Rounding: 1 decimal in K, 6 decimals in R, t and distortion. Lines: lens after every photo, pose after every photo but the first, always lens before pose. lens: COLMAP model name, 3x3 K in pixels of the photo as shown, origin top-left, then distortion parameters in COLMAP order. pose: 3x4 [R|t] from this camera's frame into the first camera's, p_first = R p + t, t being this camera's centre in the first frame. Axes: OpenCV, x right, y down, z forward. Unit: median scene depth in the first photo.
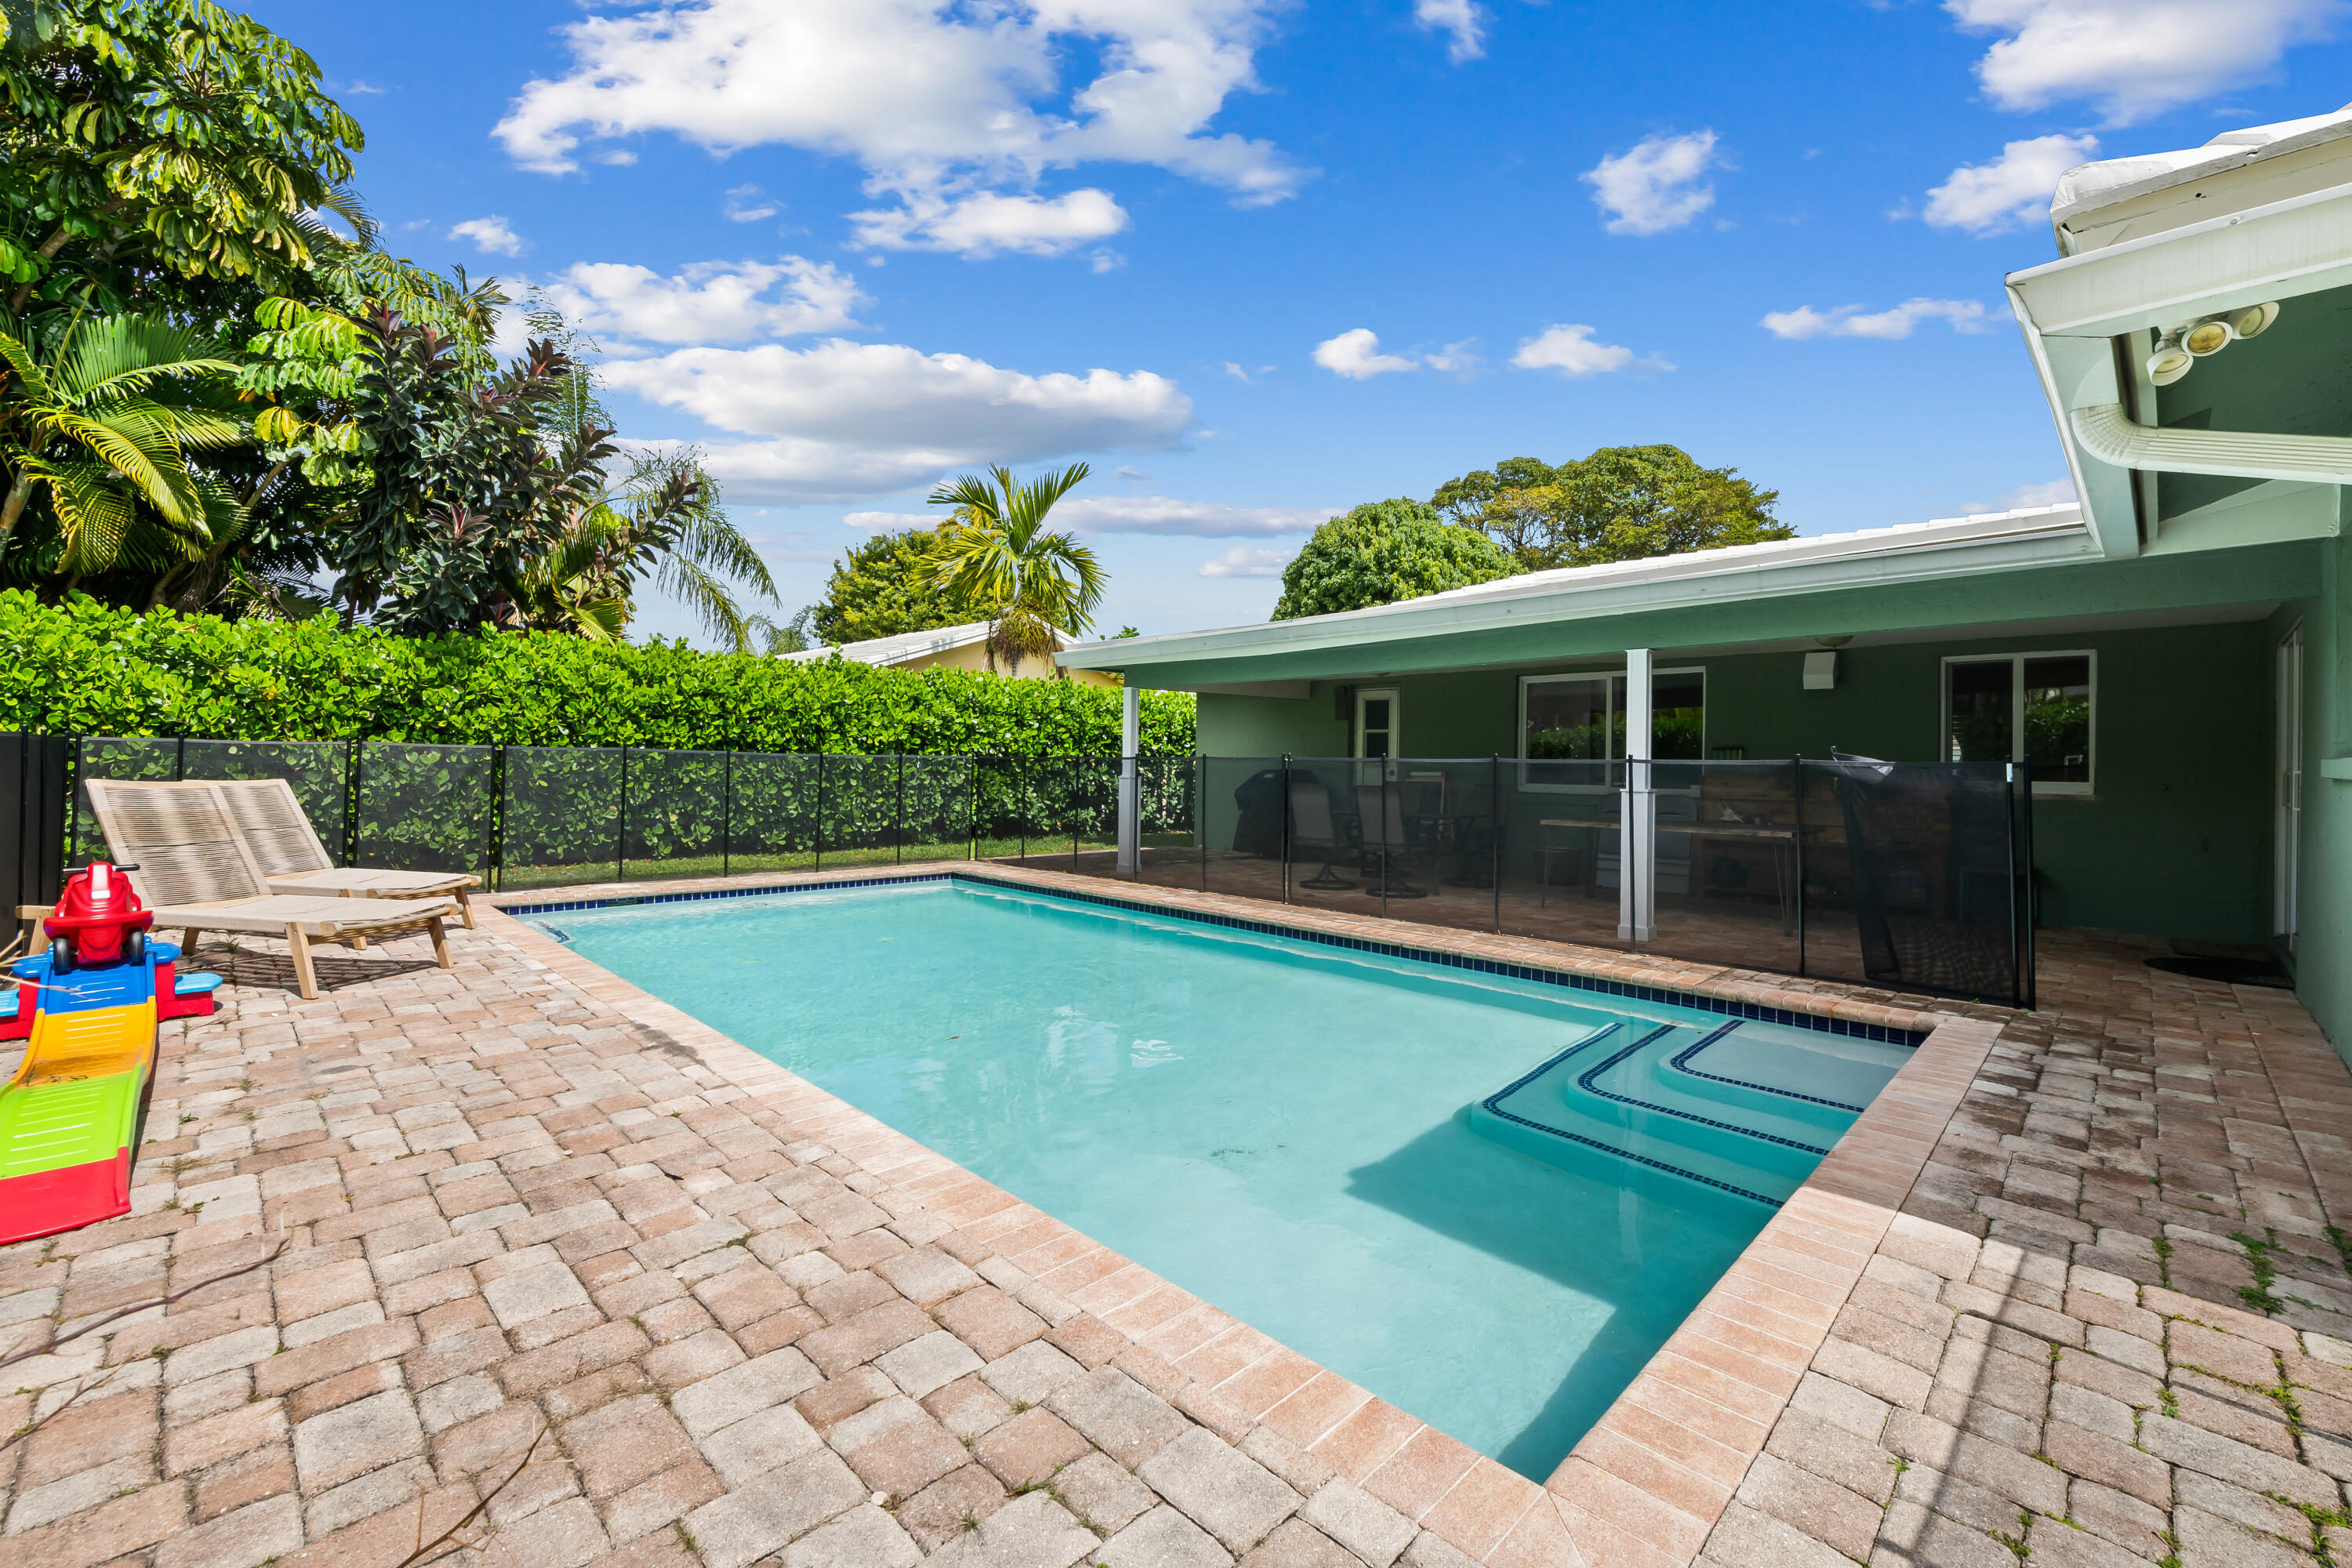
lens RADIAL K [[944.0, 0, 1178.4], [0, 944.0, 746.4], [0, 0, 1]] dist [-0.001212, -0.000302]
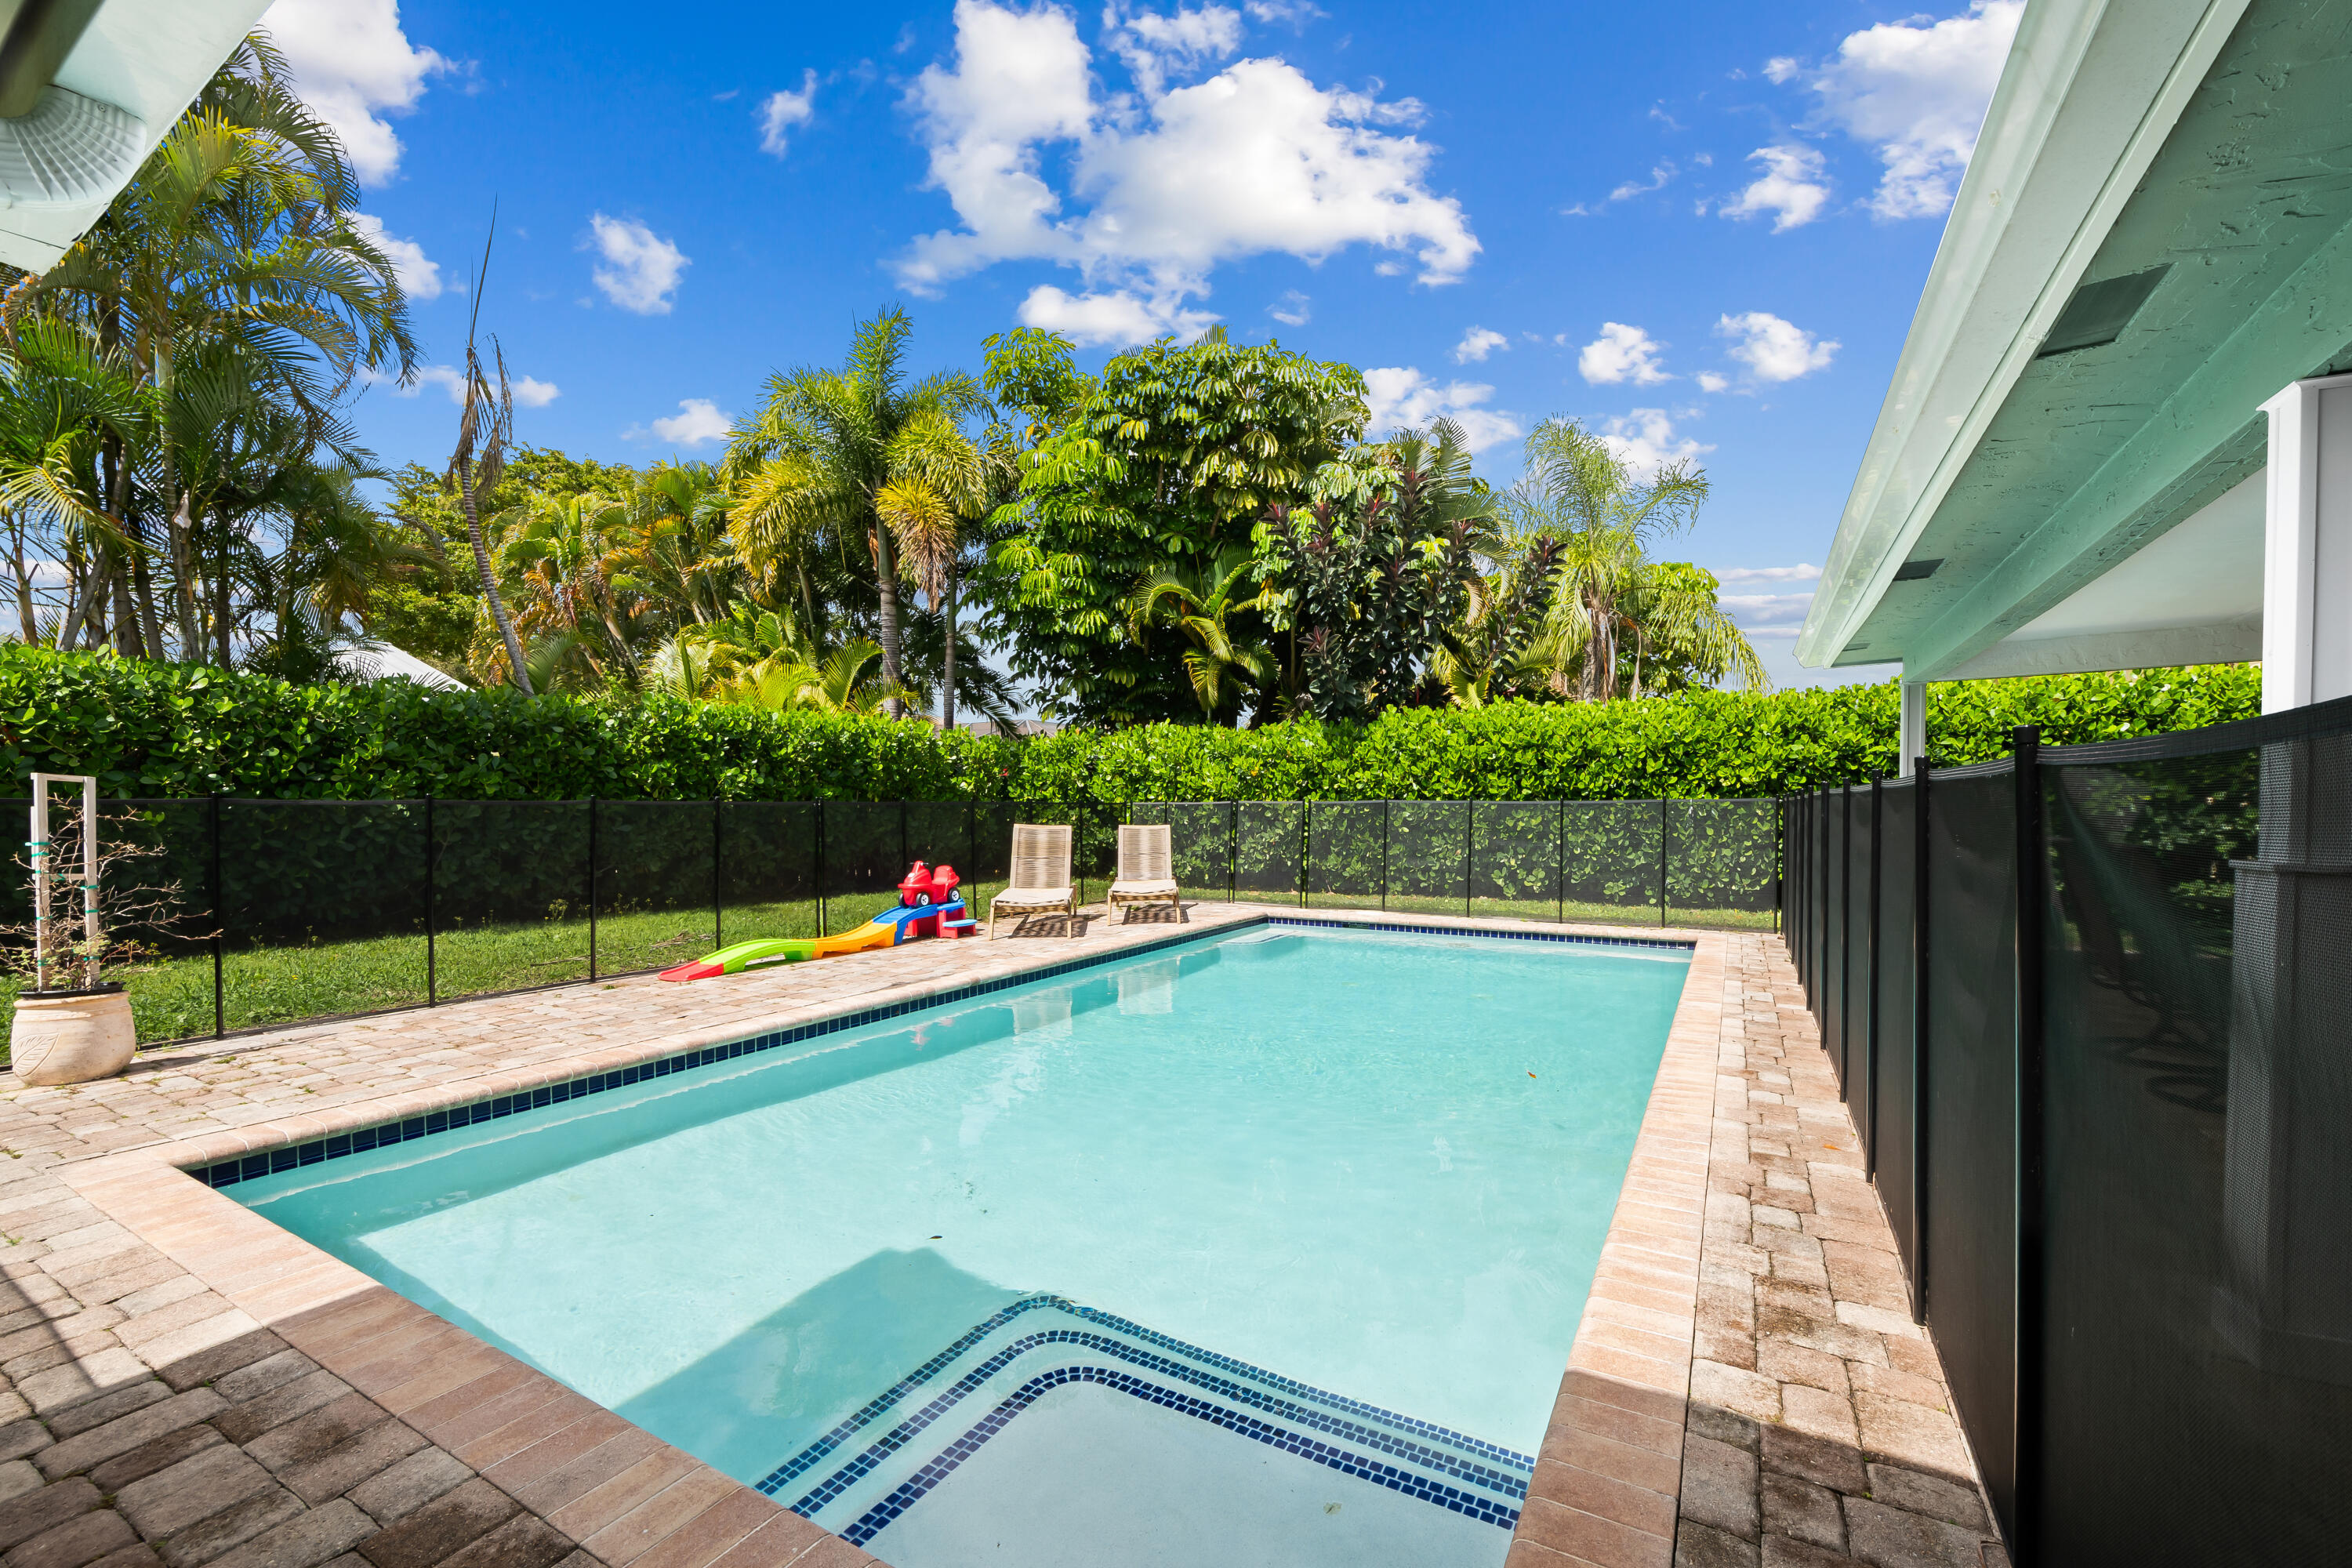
lens RADIAL K [[944.0, 0, 1212.5], [0, 944.0, 843.7], [0, 0, 1]] dist [-0.001212, -0.000302]
pose [[0.284174, 0.021369, -0.958534, 0.463278], [0.027739, 0.999150, 0.030498, 0.013144], [0.958371, -0.035255, 0.283340, 0.406807]]
